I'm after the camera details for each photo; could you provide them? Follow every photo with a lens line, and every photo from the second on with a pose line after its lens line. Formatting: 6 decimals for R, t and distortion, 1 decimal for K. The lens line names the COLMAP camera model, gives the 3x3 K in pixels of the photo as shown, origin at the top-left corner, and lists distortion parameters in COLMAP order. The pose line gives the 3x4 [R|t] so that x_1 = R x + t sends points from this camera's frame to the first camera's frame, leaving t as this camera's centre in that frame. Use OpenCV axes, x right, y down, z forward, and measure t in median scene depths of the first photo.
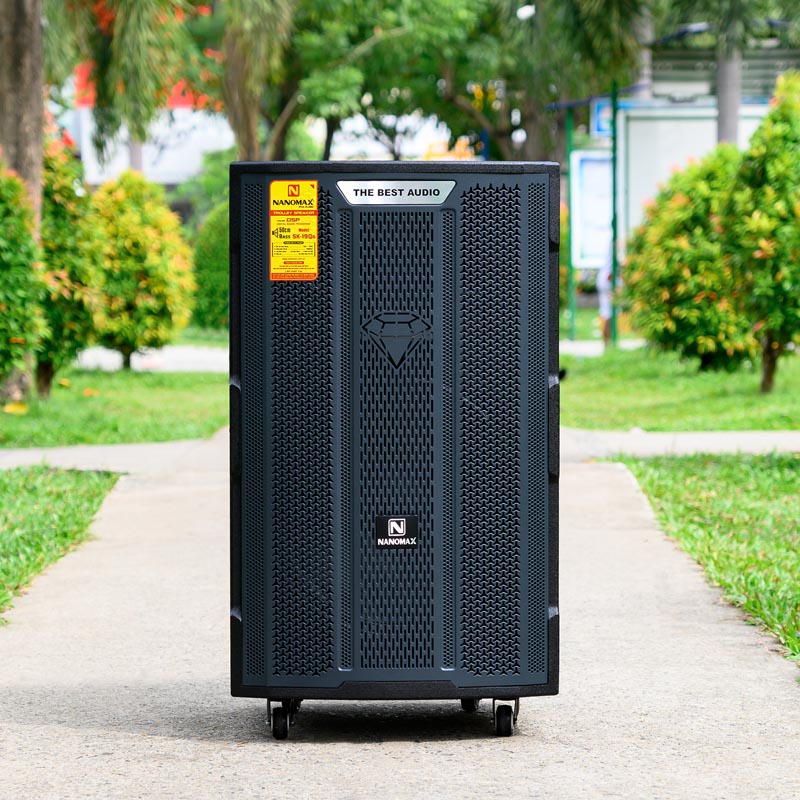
lens RADIAL K [[3788.8, 0, 400.0], [0, 3788.8, 402.6], [0, 0, 1]] dist [-0.084391, 0.000000]
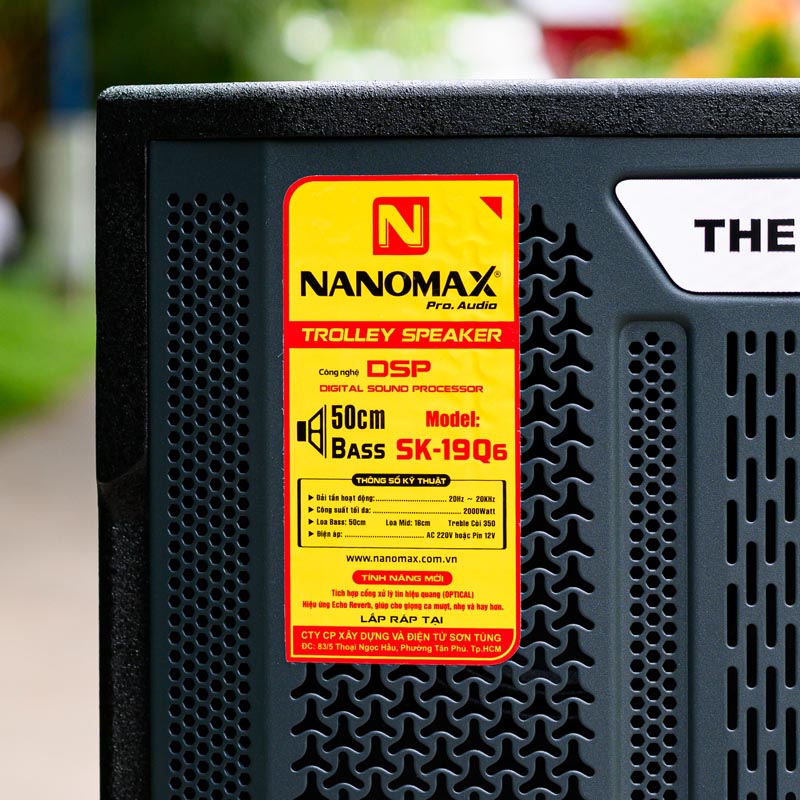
lens RADIAL K [[3346.2, 0, 400.2], [0, 3346.2, 398.9], [0, 0, 1]] dist [-0.196298, 0.000000]
pose [[0.998013, 0.000378, -0.063000, -0.016749], [0.001182, 0.999694, 0.024723, -0.051105], [0.062990, -0.024748, 0.997707, 0.820020]]
